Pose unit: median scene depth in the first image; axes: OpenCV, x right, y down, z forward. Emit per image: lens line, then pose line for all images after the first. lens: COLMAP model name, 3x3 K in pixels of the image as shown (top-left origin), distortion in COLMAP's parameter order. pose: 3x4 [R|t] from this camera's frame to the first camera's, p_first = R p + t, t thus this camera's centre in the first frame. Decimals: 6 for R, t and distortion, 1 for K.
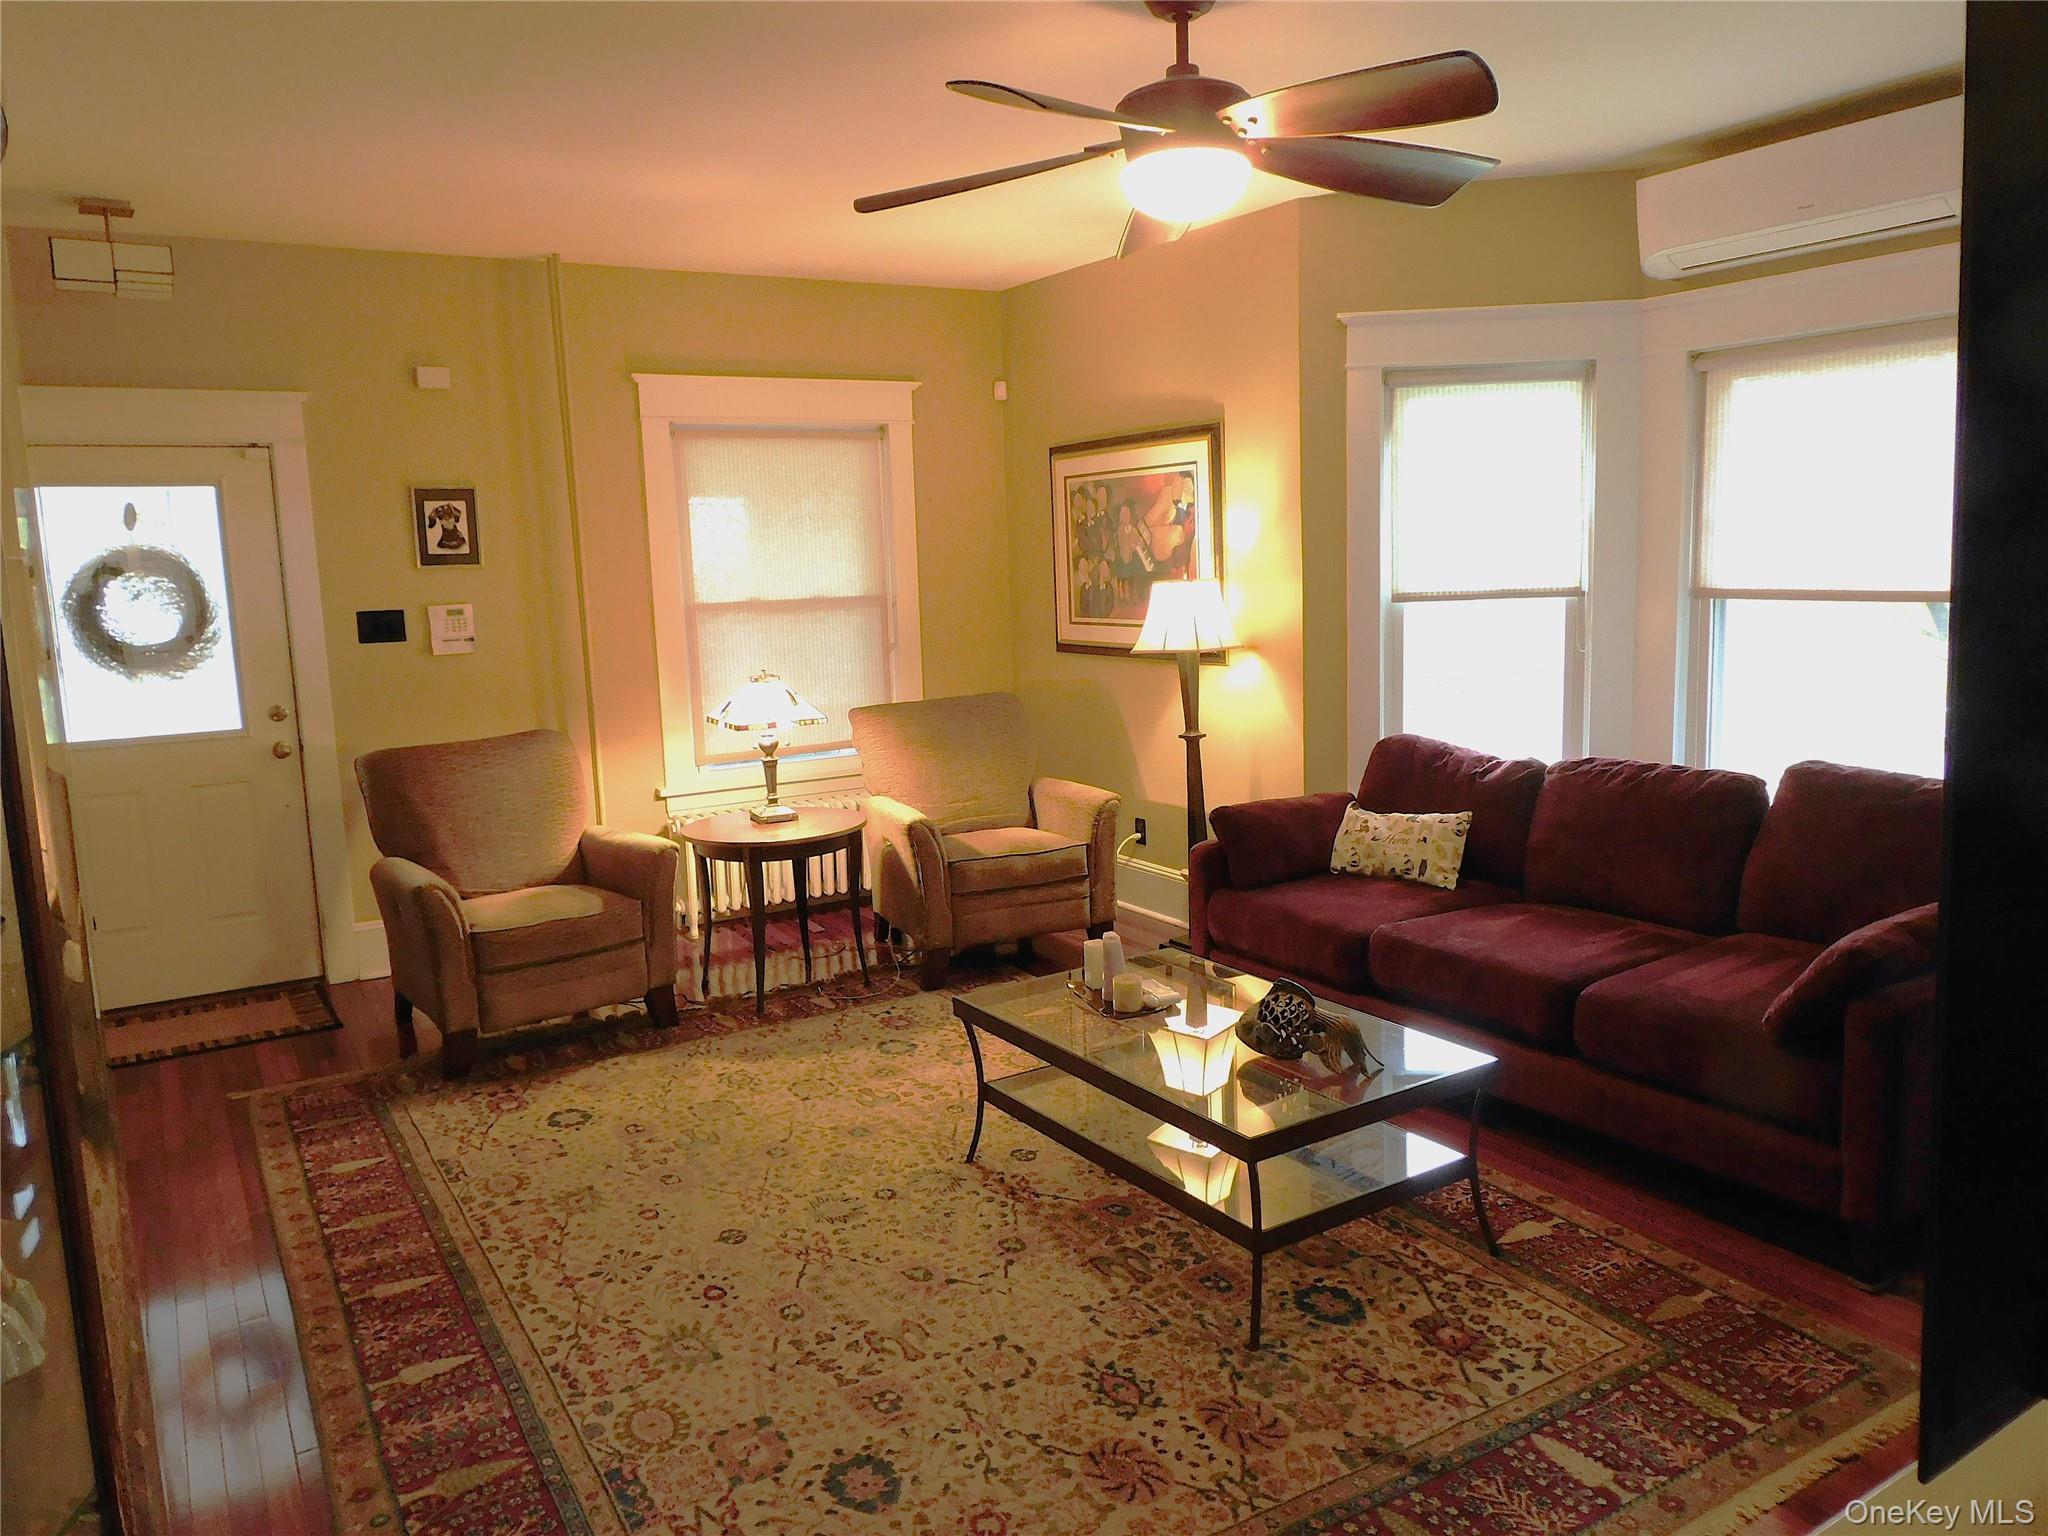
lens RADIAL K [[1445.8, 0, 1024.0], [0, 1445.8, 768.0], [0, 0, 1]] dist [-0.007734, -0.002119]
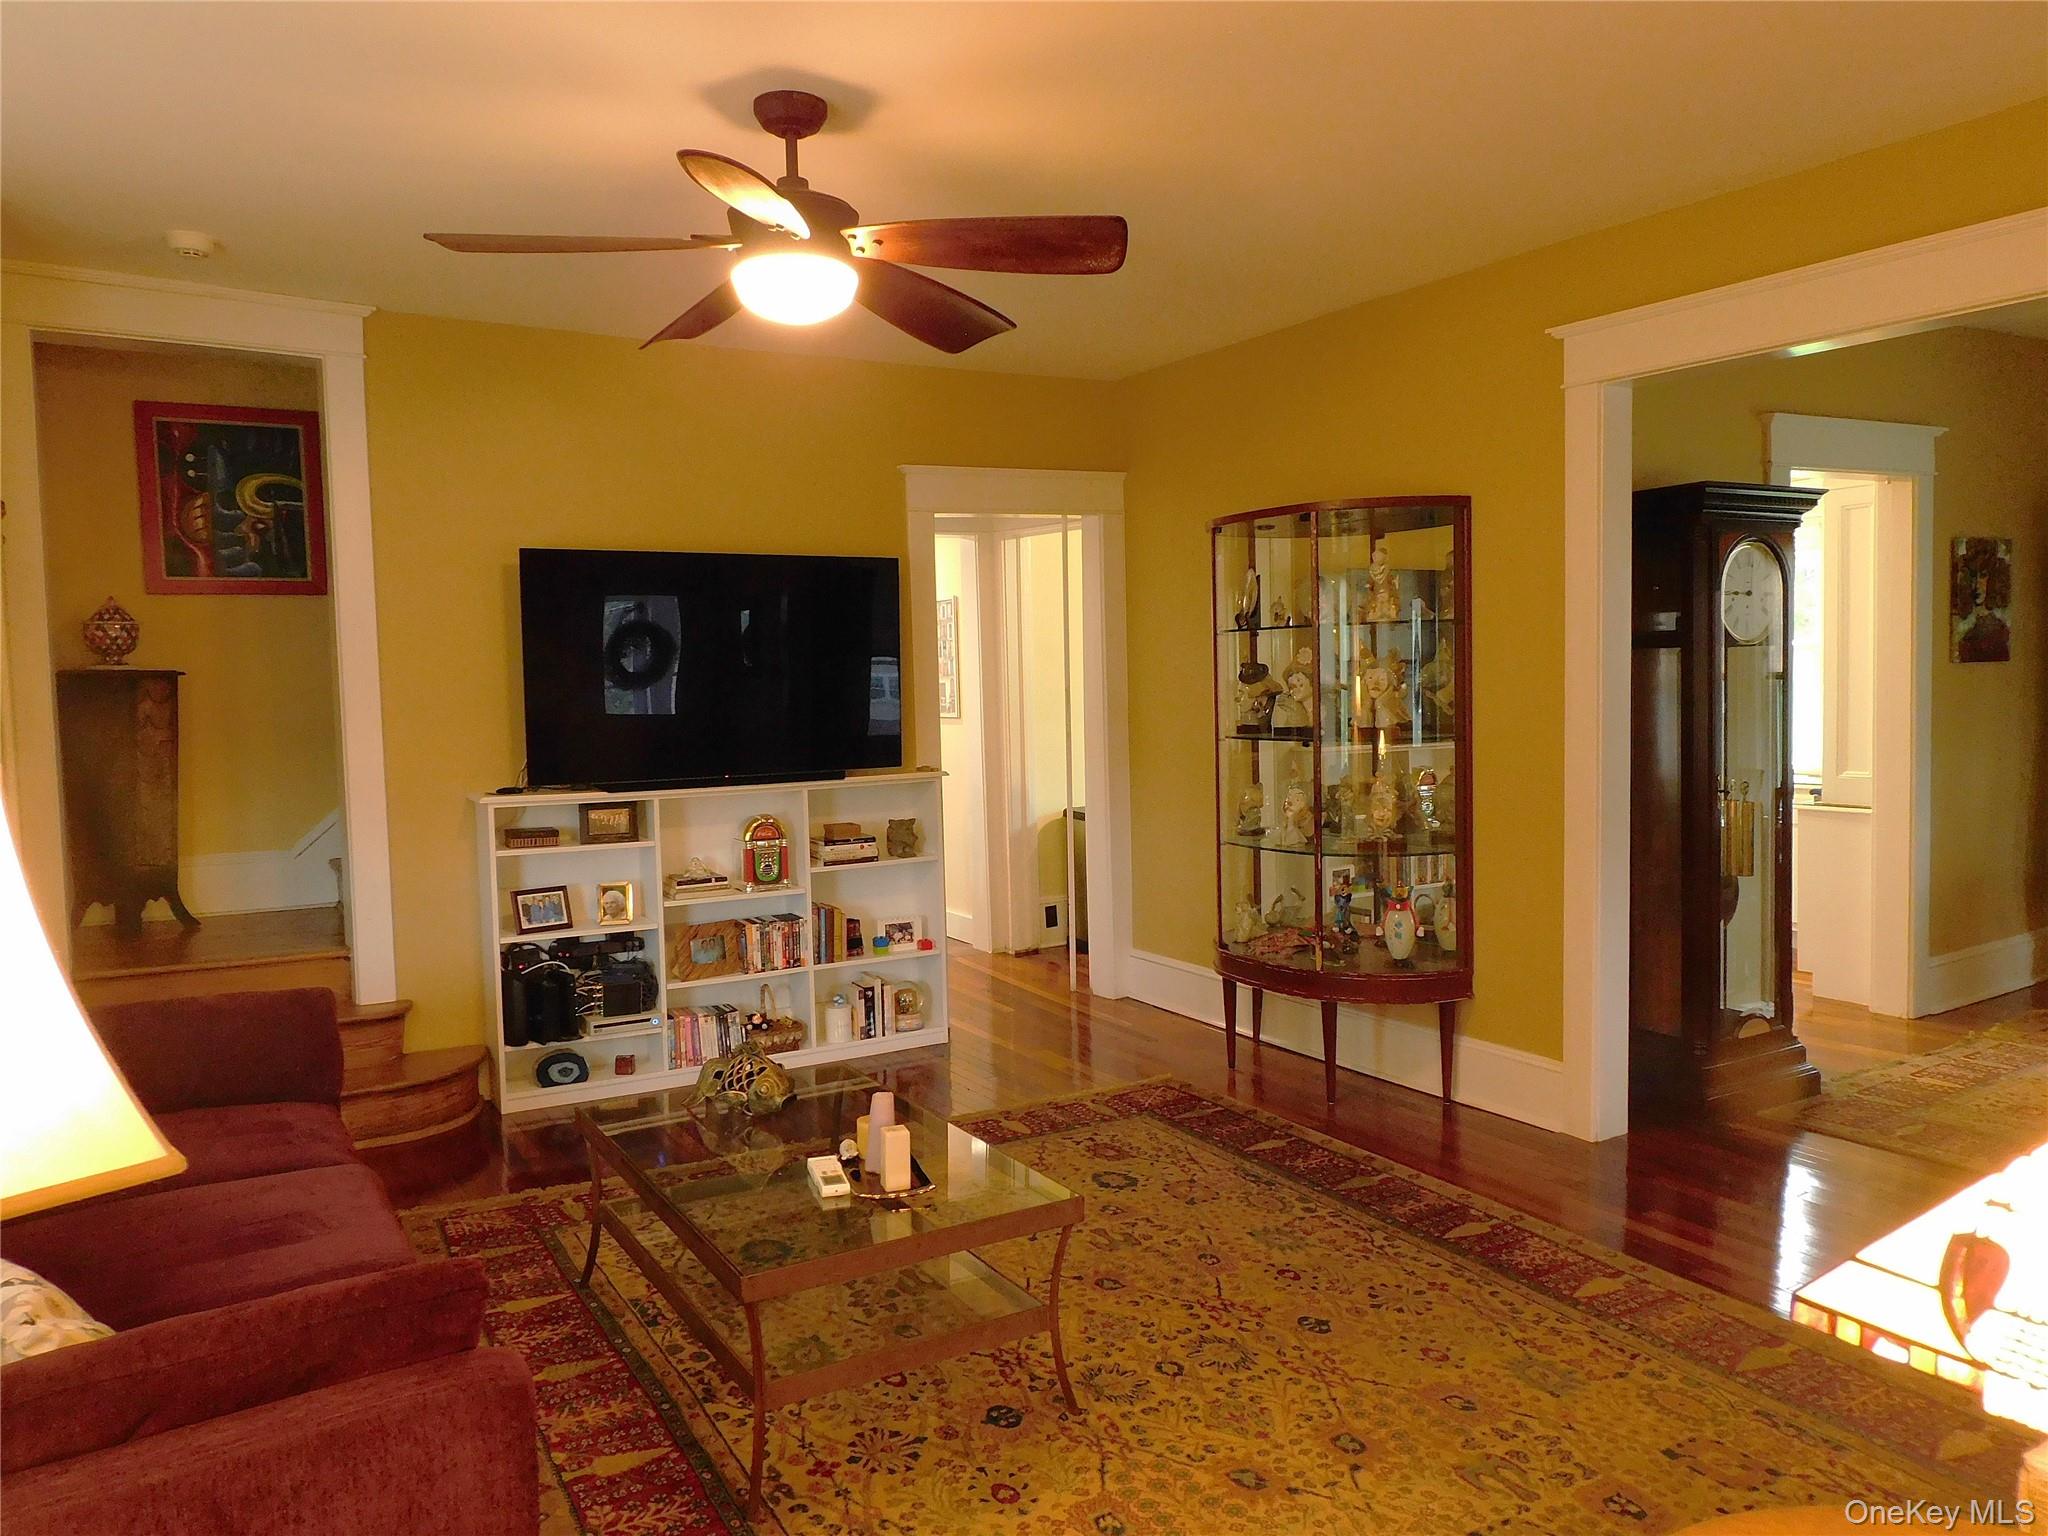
lens RADIAL K [[1445.8, 0, 1024.0], [0, 1445.8, 768.0], [0, 0, 1]] dist [-0.007734, -0.002119]
pose [[-0.998410, 0.050789, 0.024463, -0.055025], [0.054838, 0.975600, 0.212599, -0.261041], [-0.013068, 0.213602, -0.976833, 1.955153]]
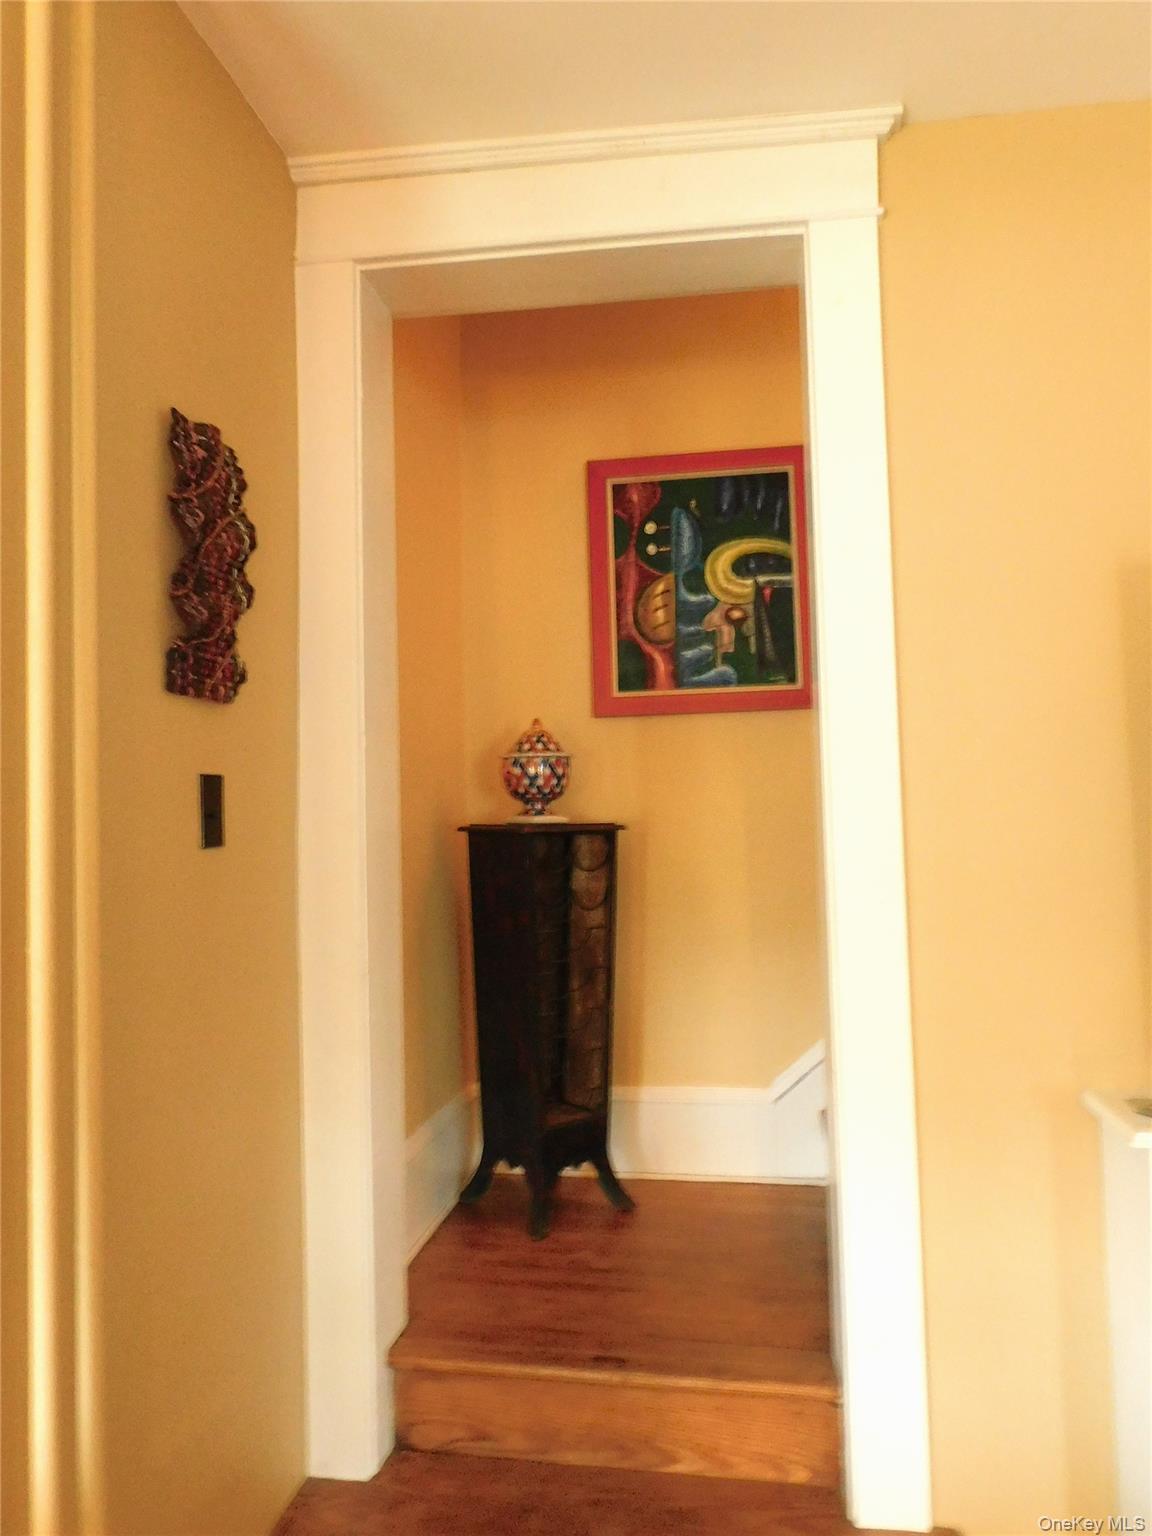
lens RADIAL K [[1076.2, 0, 576.0], [0, 1076.2, 768.0], [0, 0, 1]] dist [-0.008386, -0.002262]
pose [[-0.749697, 0.081542, 0.656738, 0.419434], [0.142877, 0.988919, 0.040315, -0.151889], [-0.646174, 0.124057, -0.753040, 0.969739]]
